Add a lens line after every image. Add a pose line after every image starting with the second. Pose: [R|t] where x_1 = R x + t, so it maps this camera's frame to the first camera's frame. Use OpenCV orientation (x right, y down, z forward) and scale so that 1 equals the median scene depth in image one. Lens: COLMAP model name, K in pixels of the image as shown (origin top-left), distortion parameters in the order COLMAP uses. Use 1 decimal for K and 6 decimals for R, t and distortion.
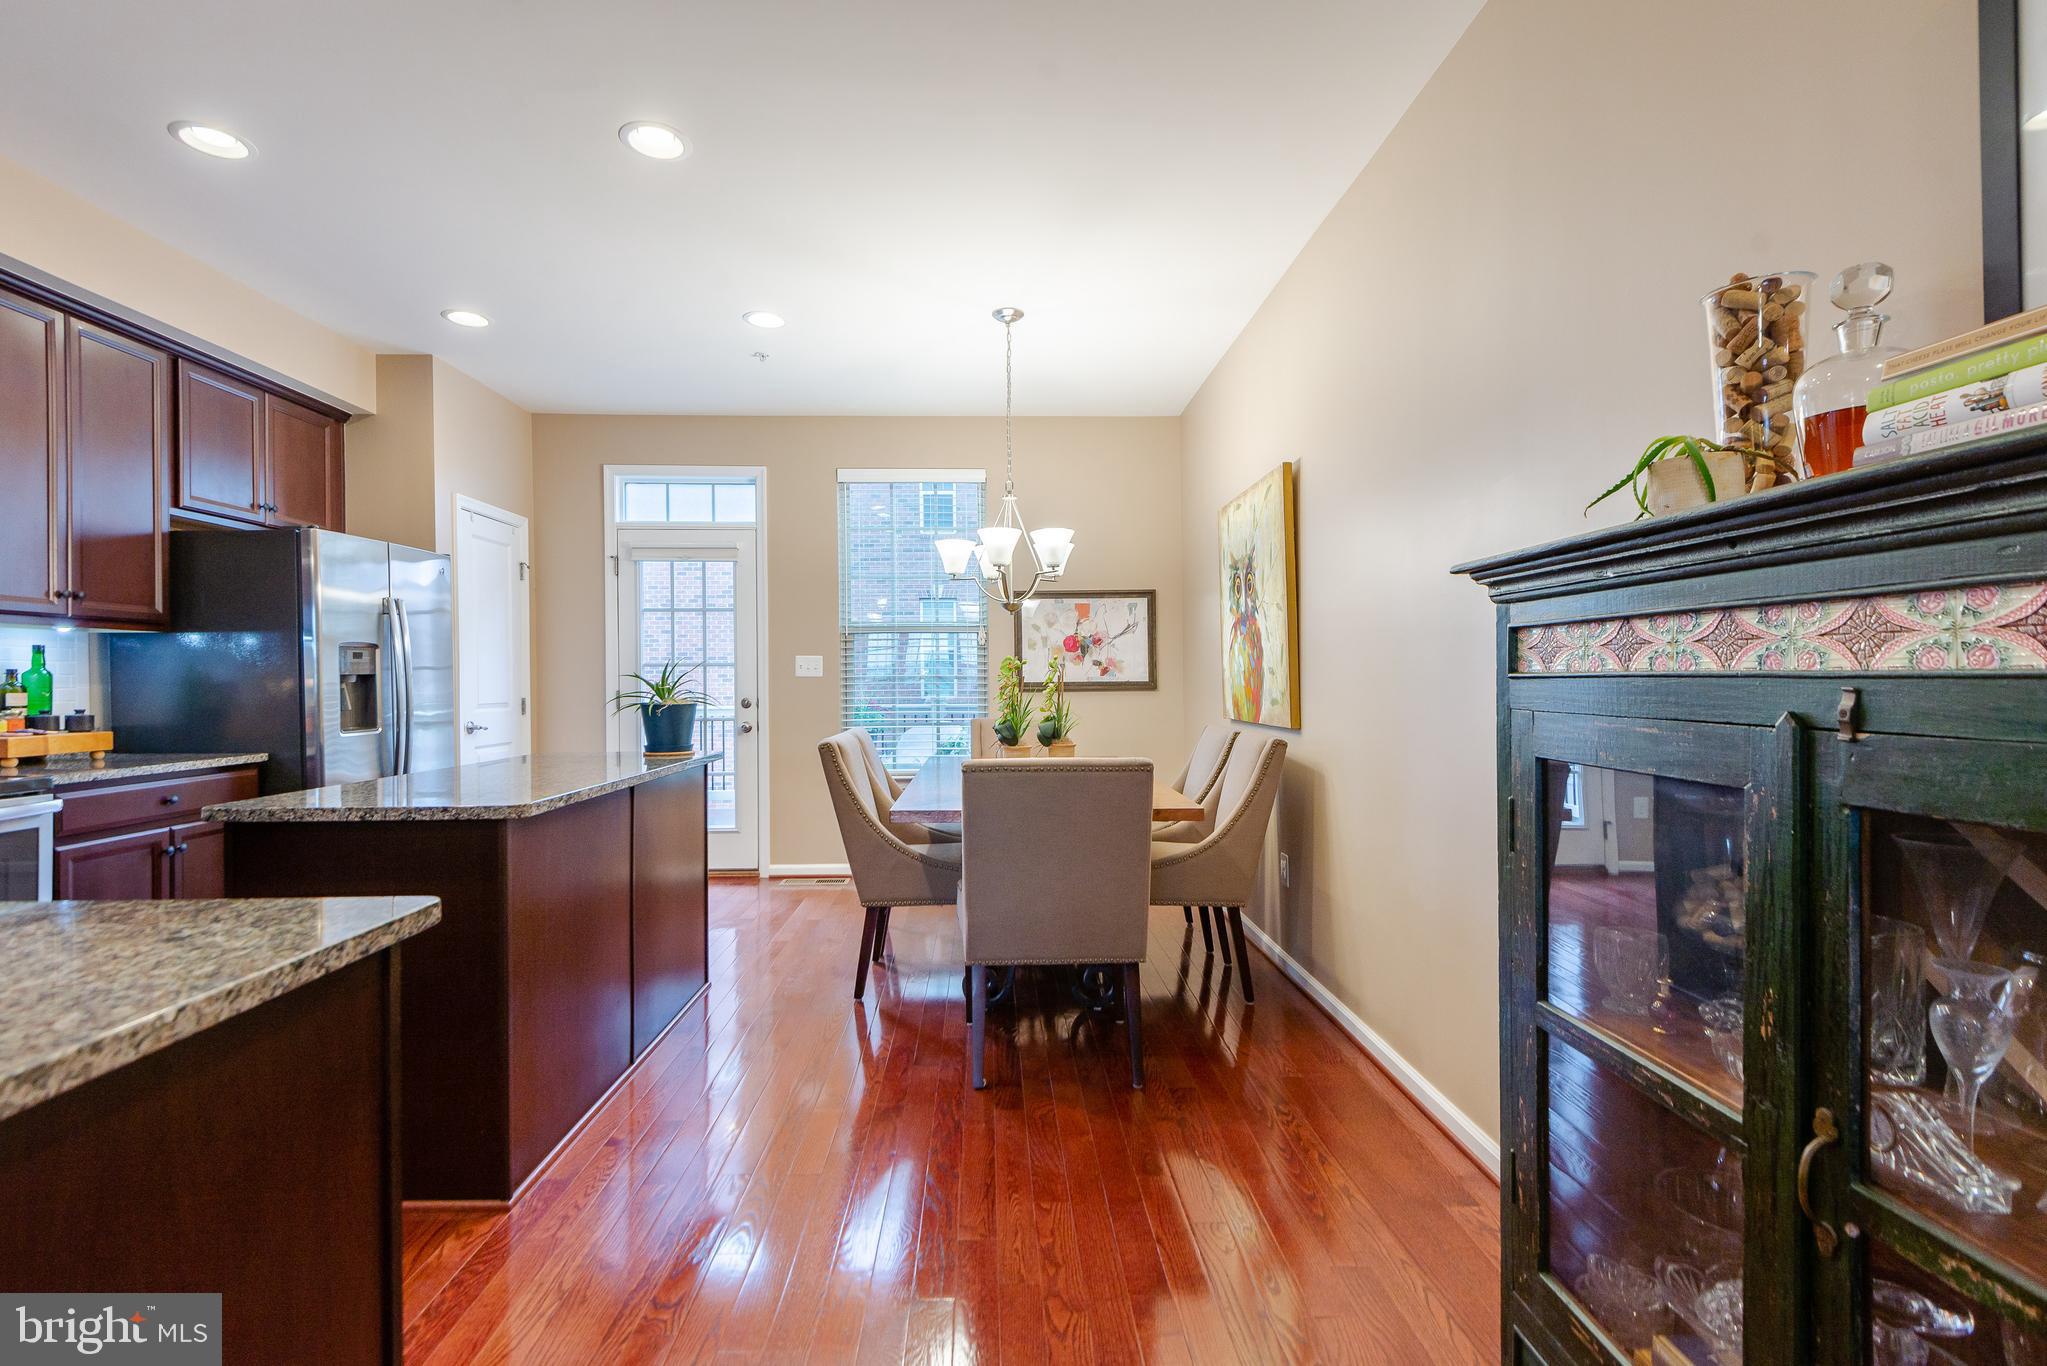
lens RADIAL K [[940.6, 0, 999.7], [0, 940.6, 689.5], [0, 0, 1]] dist [0.021101, -0.007976]
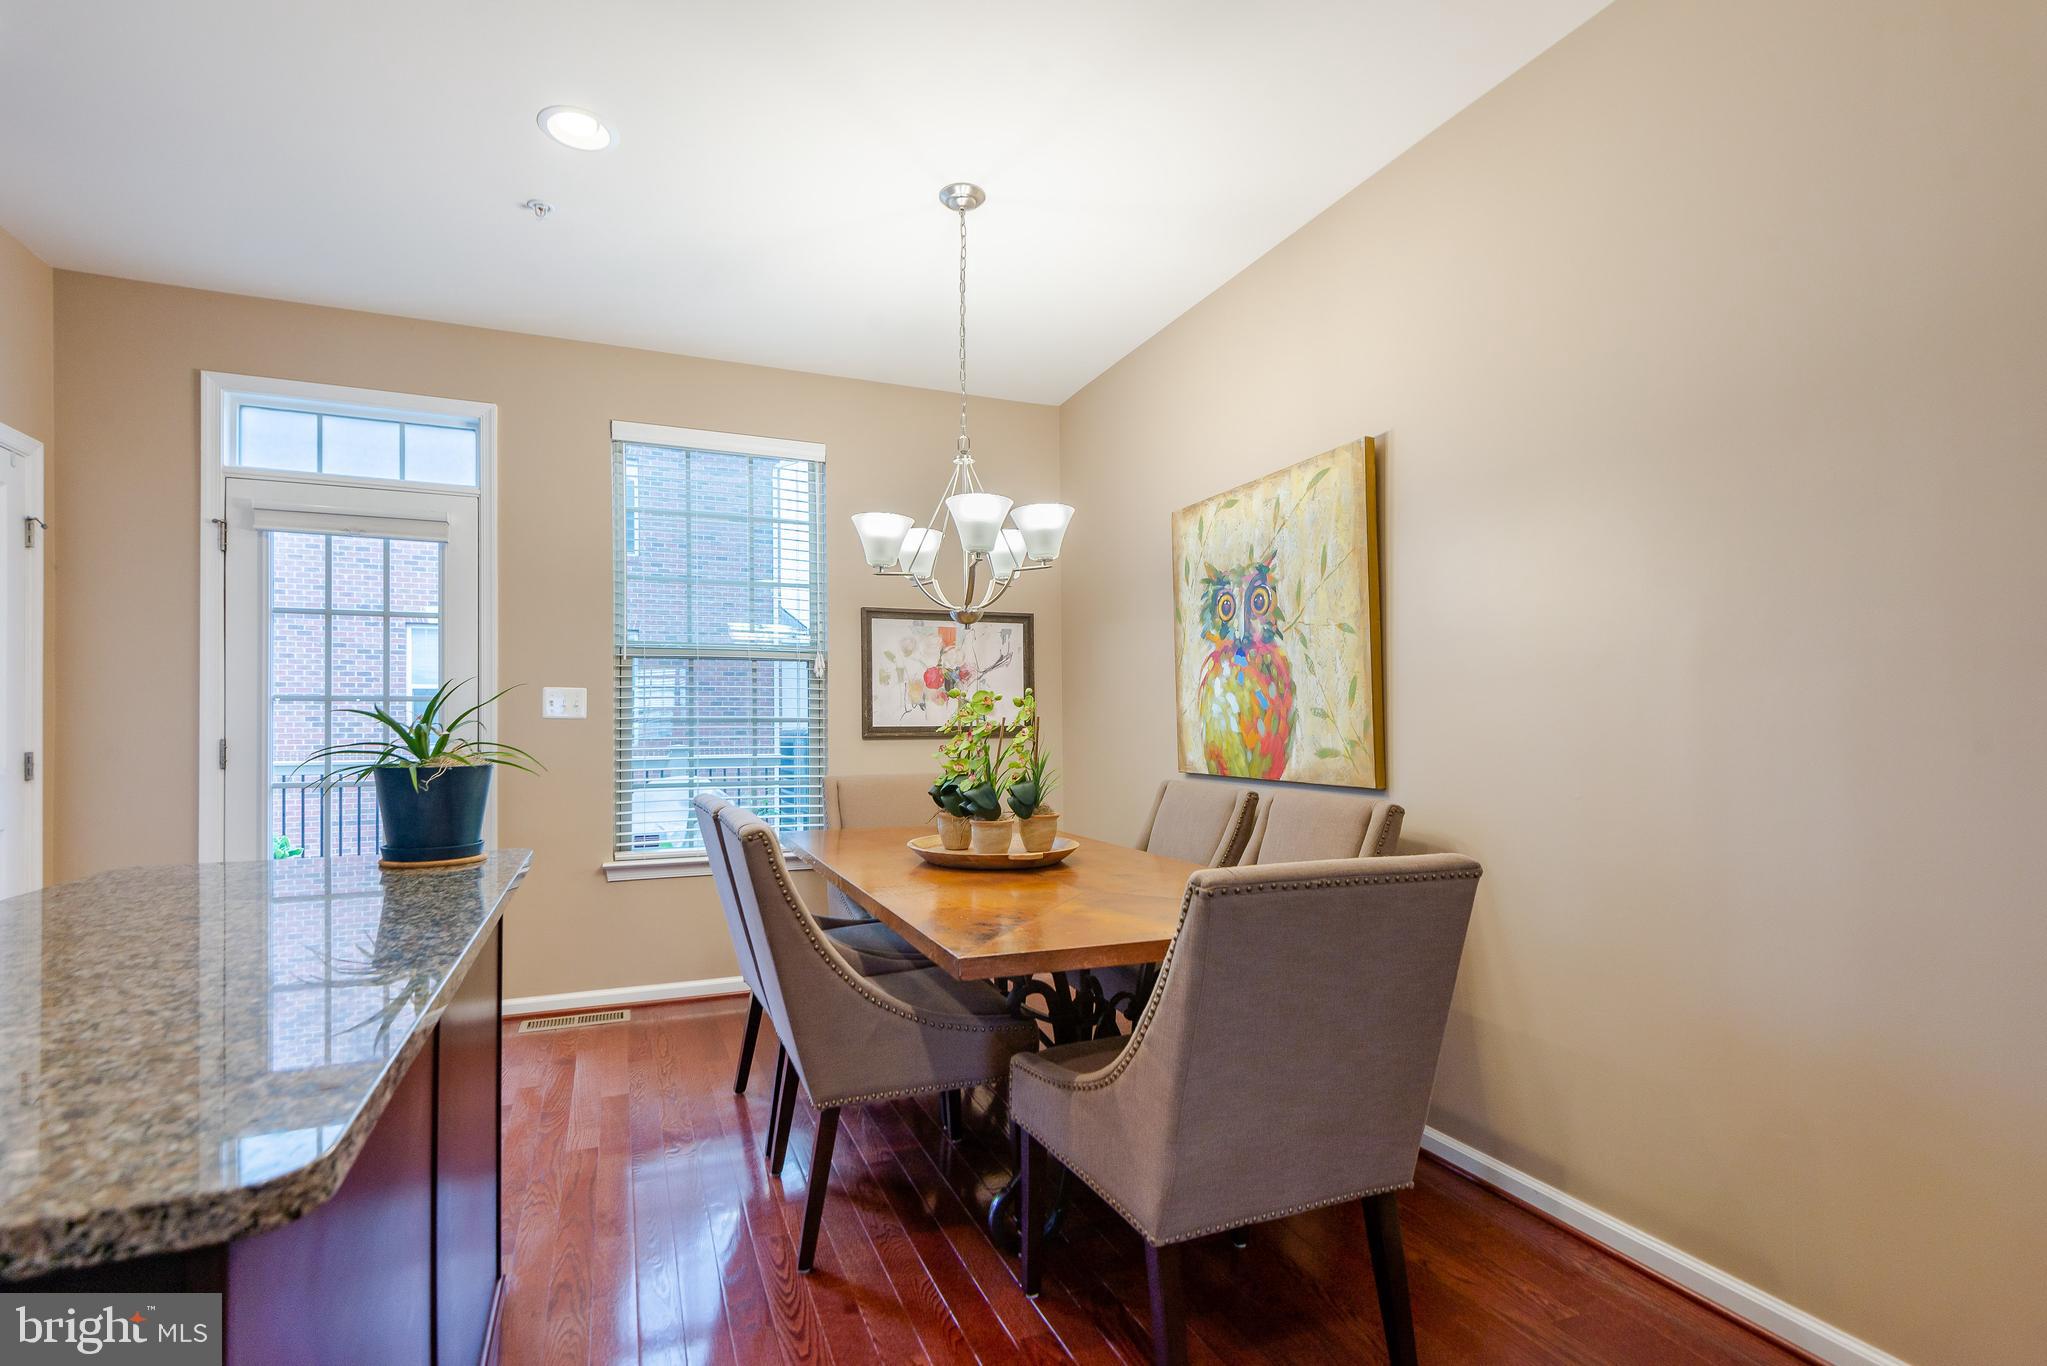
lens RADIAL K [[939.3, 0, 981.6], [0, 939.3, 717.3], [0, 0, 1]] dist [0.034135, -0.020698]
pose [[0.938623, 0.005448, 0.344902, -0.221023], [0.000912, 0.999833, -0.018275, -0.002197], [-0.344943, 0.017468, 0.938461, 0.356660]]
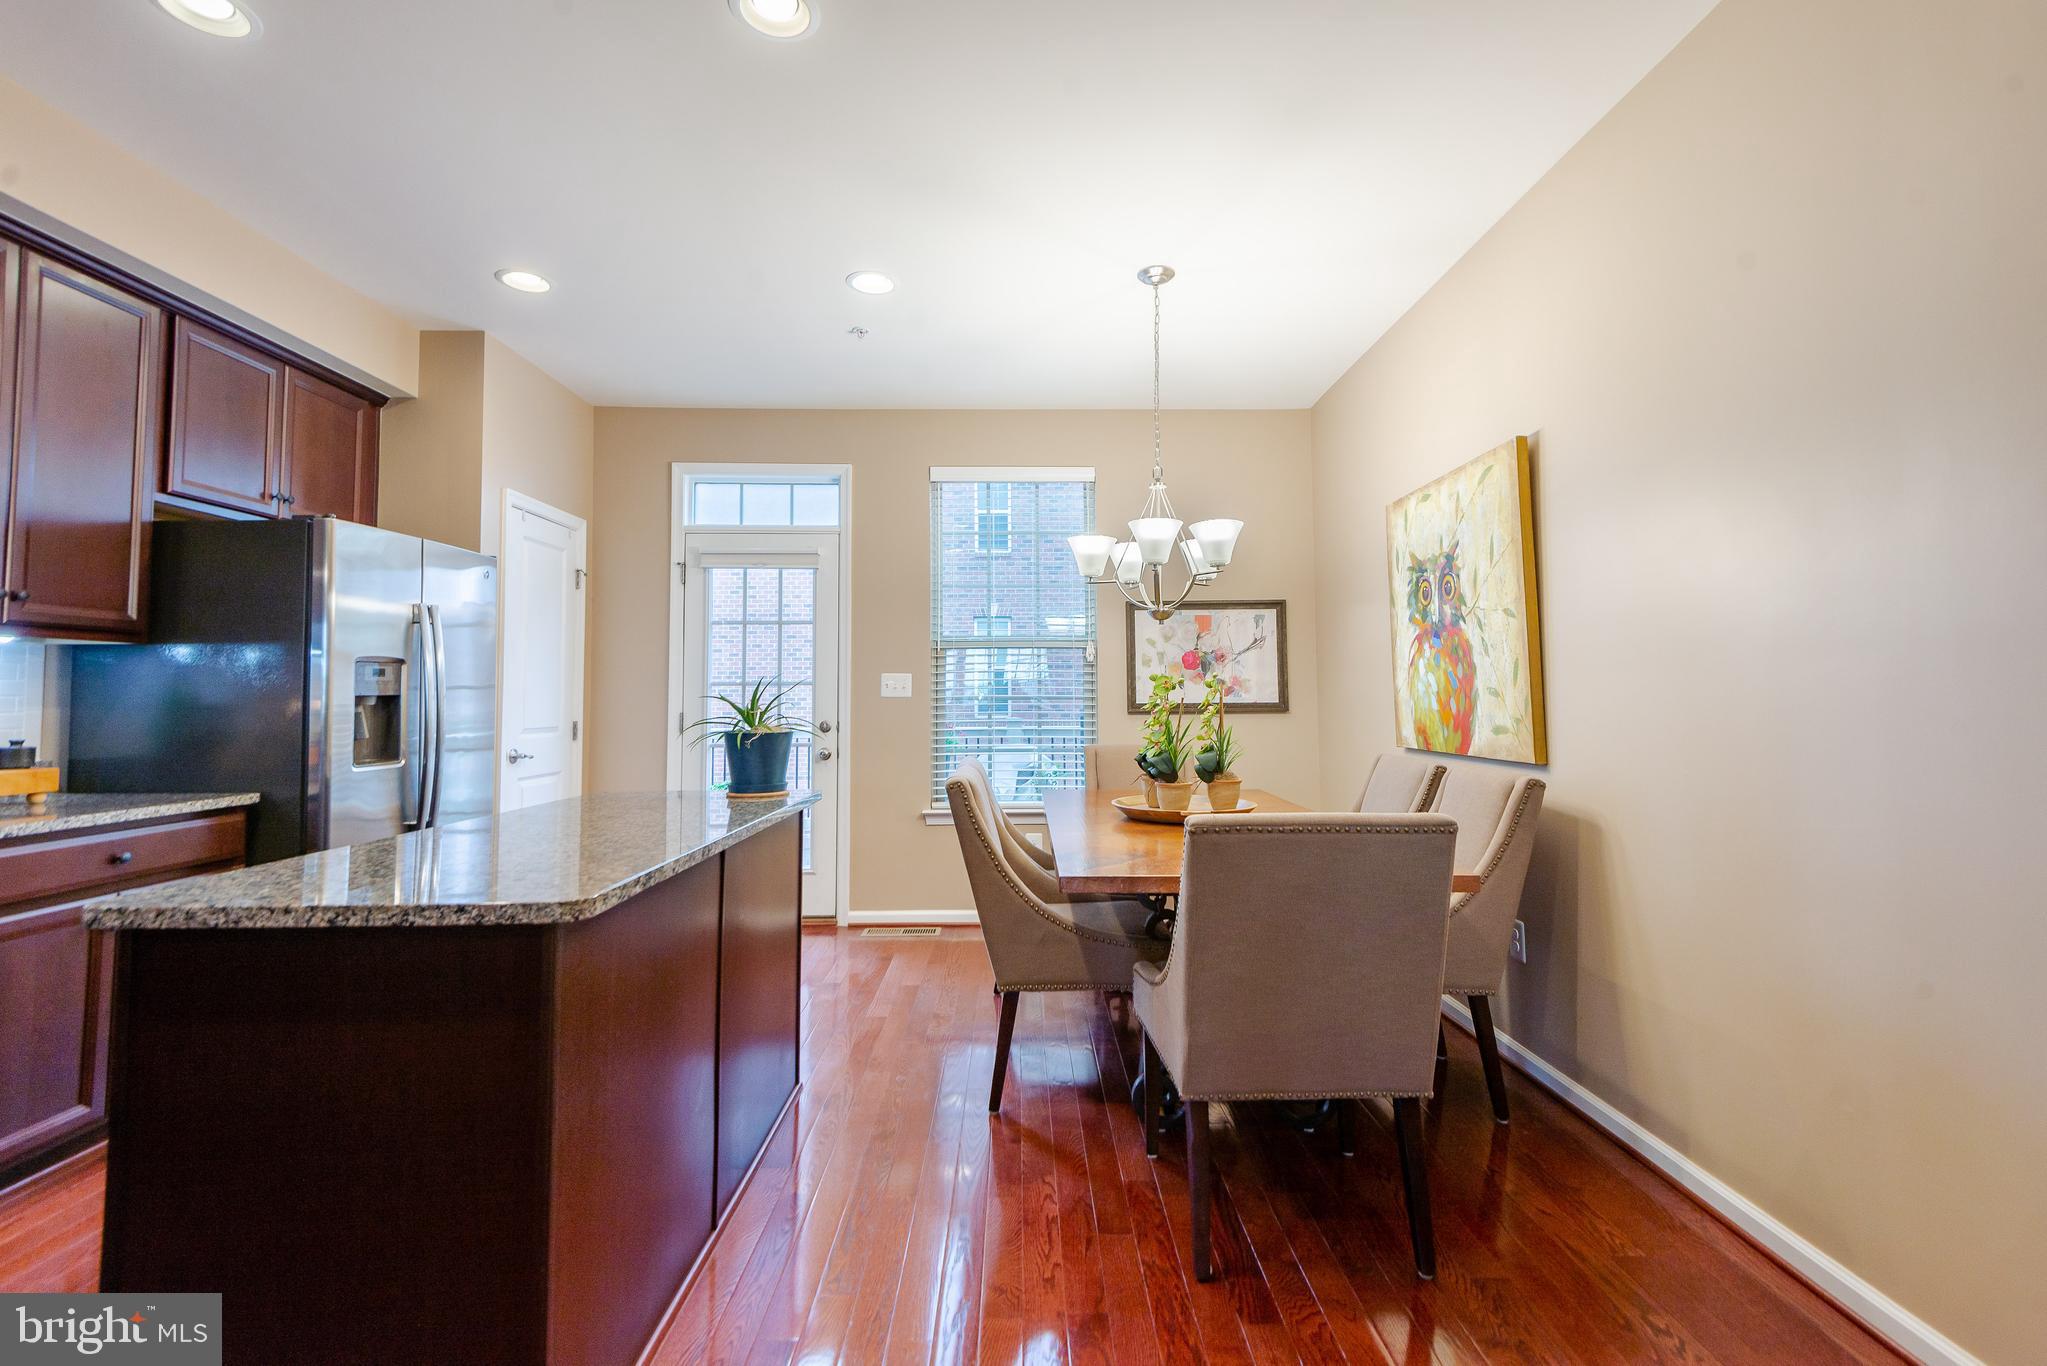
lens RADIAL K [[910.5, 0, 1030.2], [0, 910.5, 656.7], [0, 0, 1]] dist [0.017458, -0.000975]
pose [[0.999998, 0.000864, -0.001560, -0.105840], [-0.000950, 0.998421, -0.056166, -0.004950], [0.001509, 0.056168, 0.998420, 0.196455]]
